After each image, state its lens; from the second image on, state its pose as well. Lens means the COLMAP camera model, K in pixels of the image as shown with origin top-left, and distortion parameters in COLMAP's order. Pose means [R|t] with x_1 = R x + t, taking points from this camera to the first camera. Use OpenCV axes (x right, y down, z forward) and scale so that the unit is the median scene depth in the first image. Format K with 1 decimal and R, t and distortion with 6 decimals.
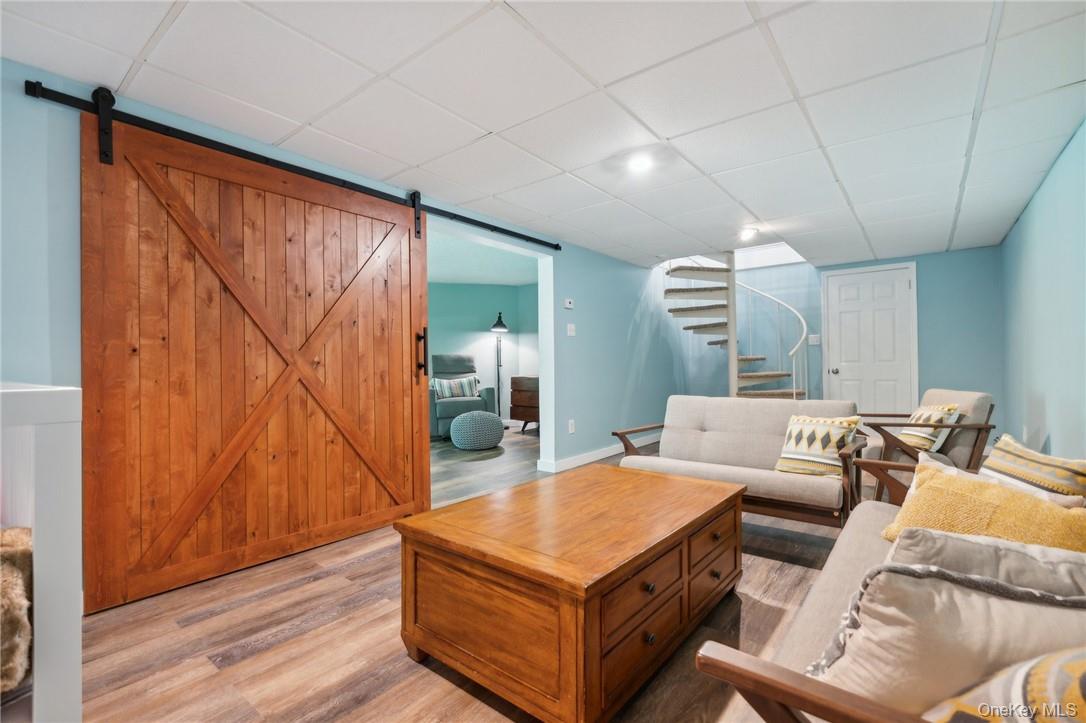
lens RADIAL K [[486.4, 0, 544.6], [0, 486.4, 362.3], [0, 0, 1]] dist [-0.001396, -0.000146]
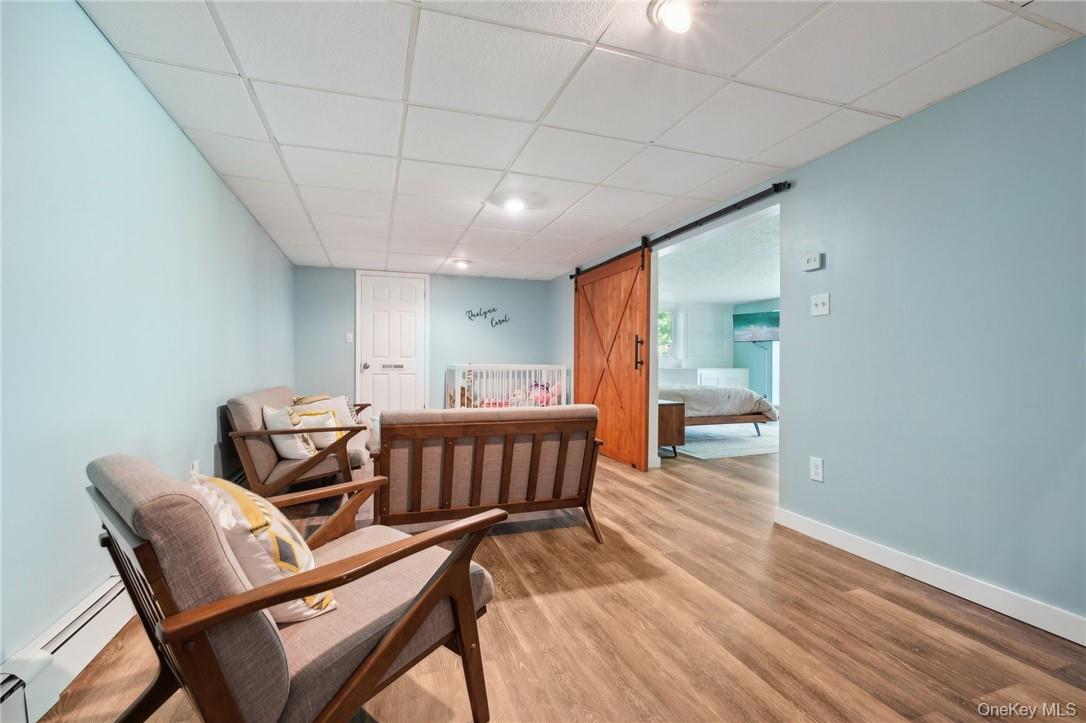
lens RADIAL K [[486.4, 0, 544.6], [0, 486.4, 362.3], [0, 0, 1]] dist [-0.001396, -0.000146]
pose [[-0.518056, -0.003108, -0.855341, 1.008472], [0.005569, 0.999960, -0.007006, 0.008315], [0.855328, -0.008393, -0.518018, 1.421075]]
